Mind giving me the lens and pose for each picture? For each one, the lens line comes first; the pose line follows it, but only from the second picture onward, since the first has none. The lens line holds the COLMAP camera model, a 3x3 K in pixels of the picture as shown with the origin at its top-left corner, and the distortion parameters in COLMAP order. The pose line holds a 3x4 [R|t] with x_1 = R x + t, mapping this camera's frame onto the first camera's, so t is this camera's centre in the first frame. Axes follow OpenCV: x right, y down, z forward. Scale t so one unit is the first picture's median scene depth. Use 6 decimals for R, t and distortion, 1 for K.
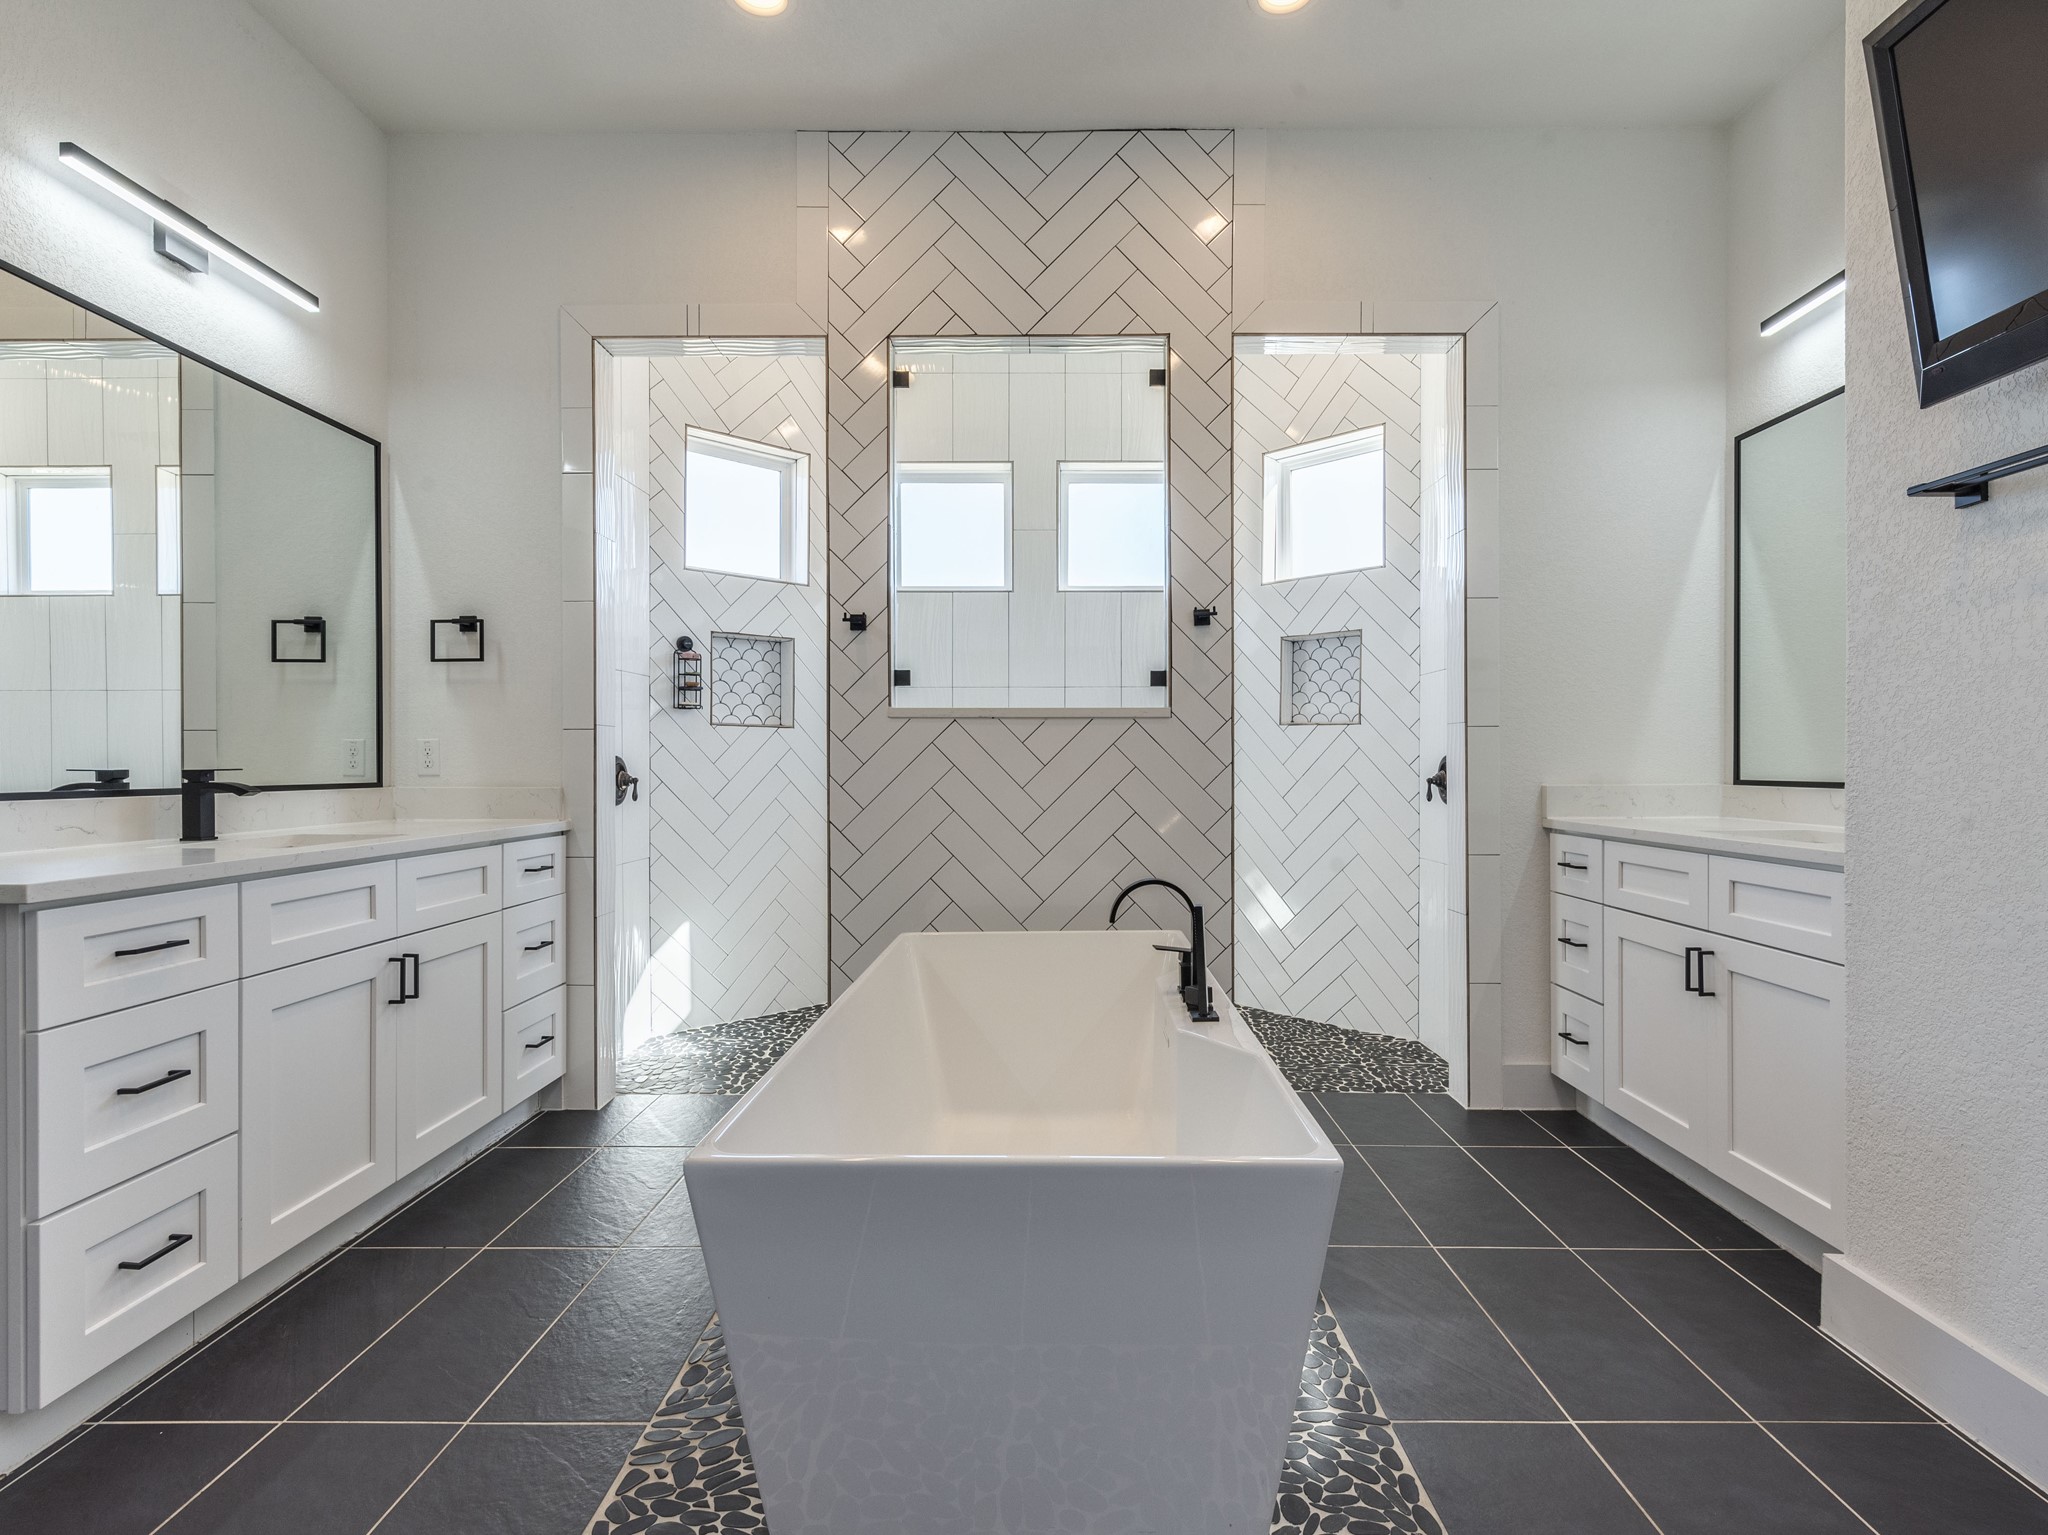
lens RADIAL K [[1009.7, 0, 1024.0], [0, 1009.7, 767.5], [0, 0, 1]] dist [-0.005074, -0.002463]
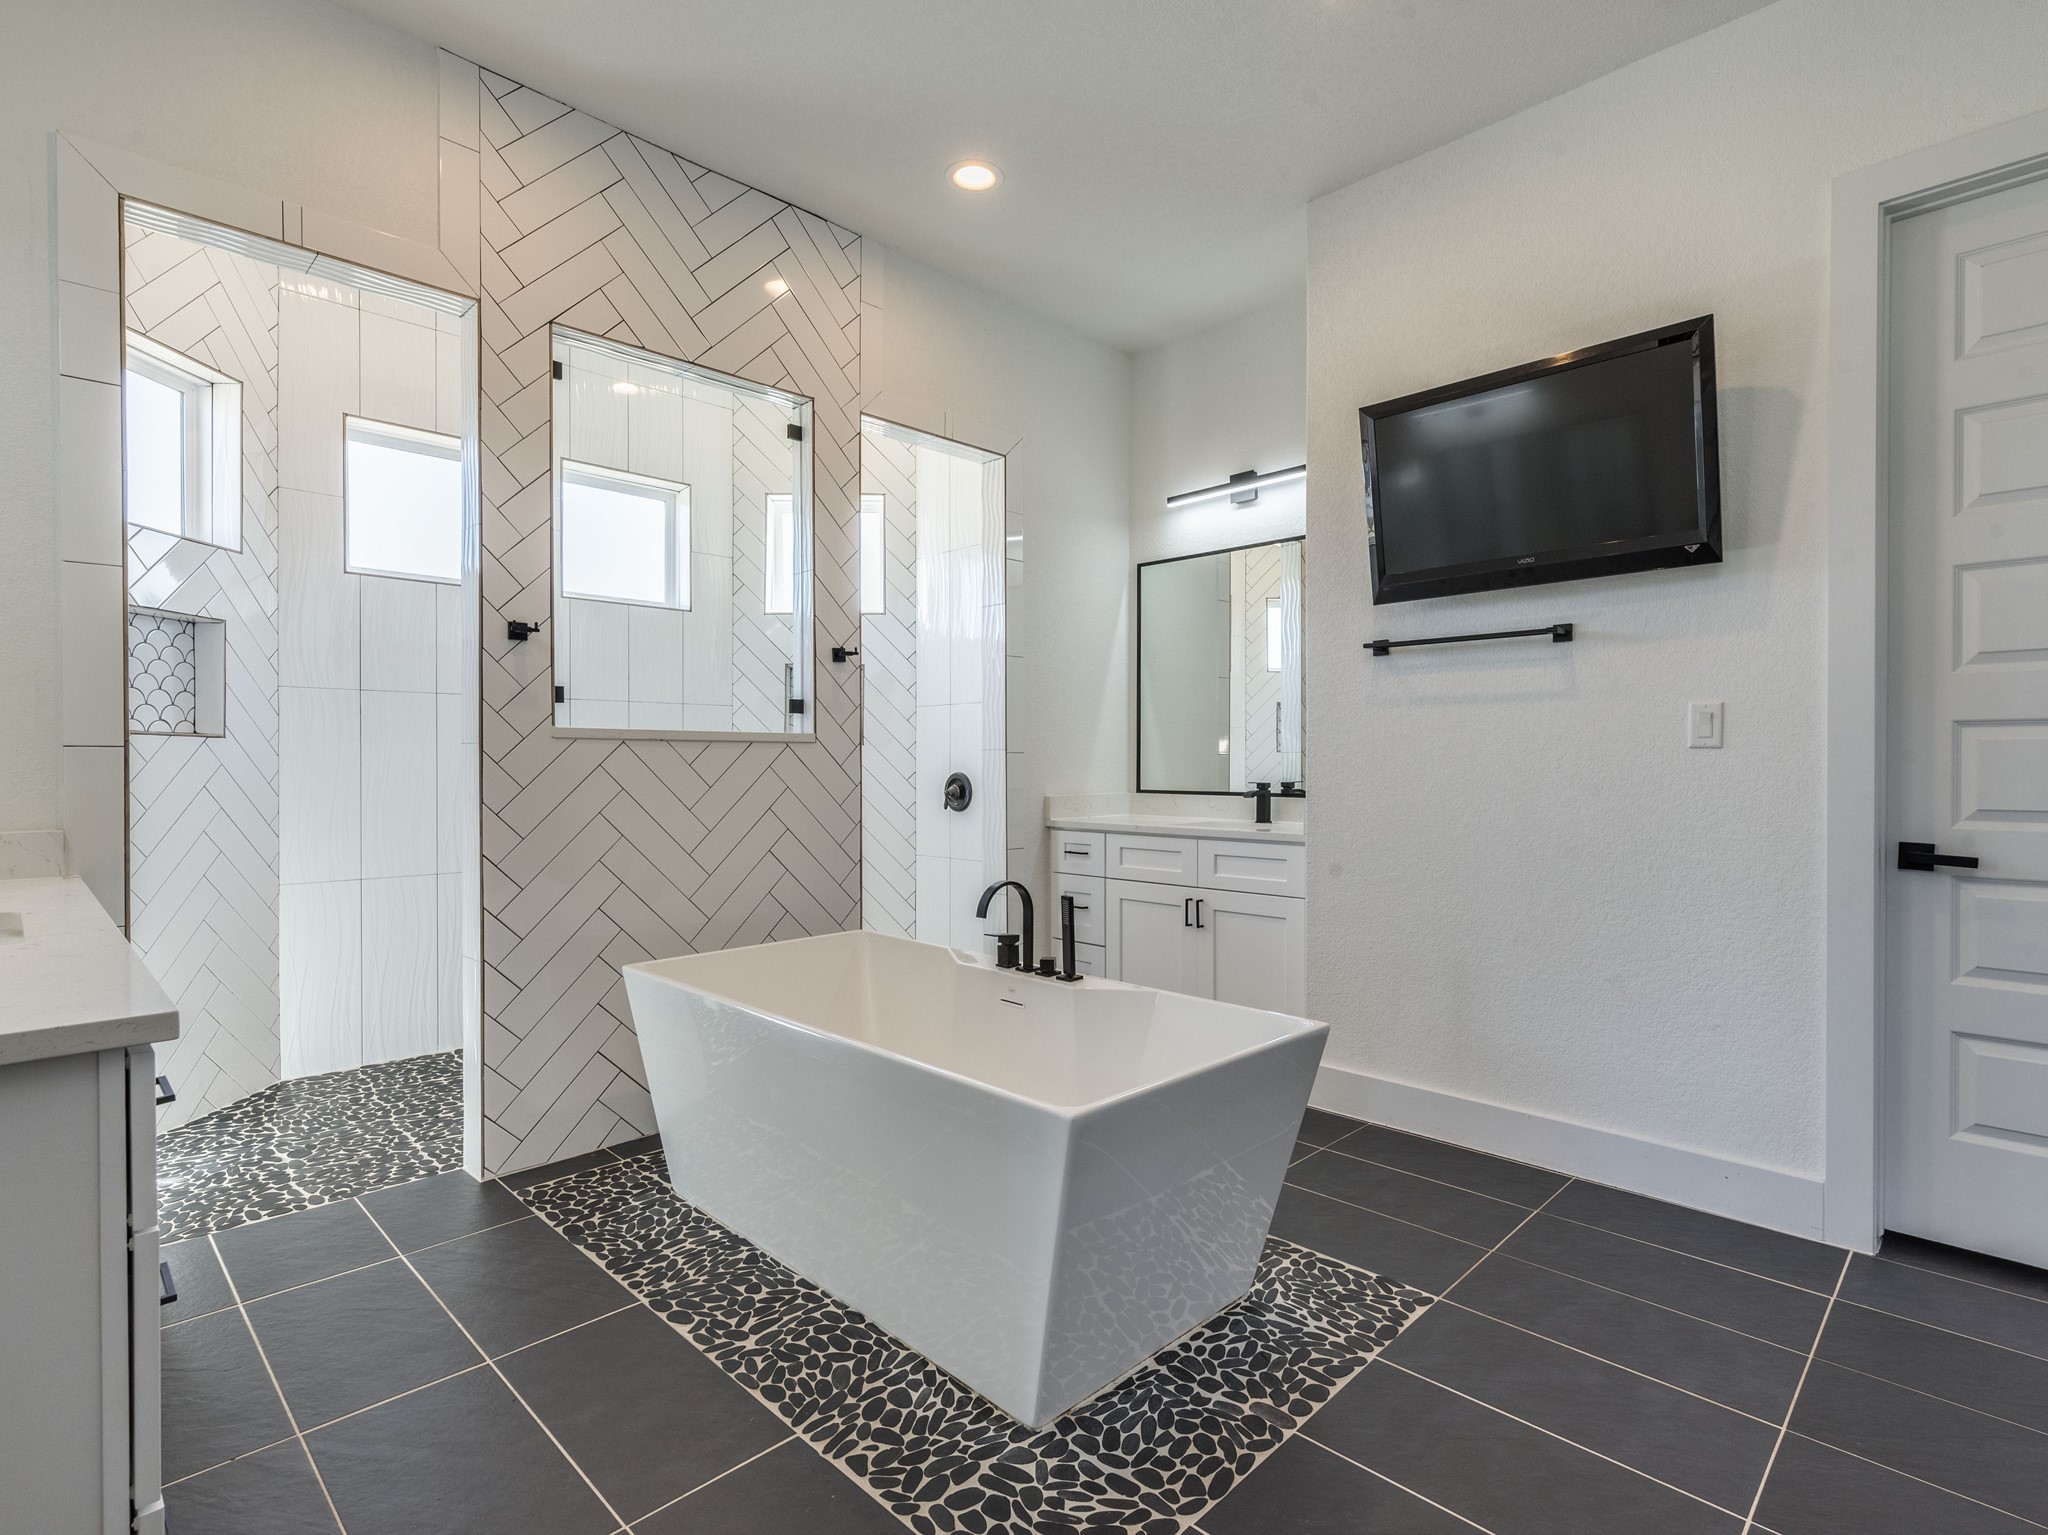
lens RADIAL K [[1009.7, 0, 1024.0], [0, 1009.7, 767.5], [0, 0, 1]] dist [-0.005074, -0.002463]
pose [[0.701206, -0.002177, 0.712956, -0.487162], [0.002627, 0.999996, 0.000471, -0.021650], [-0.712954, 0.001542, 0.701209, 0.052122]]
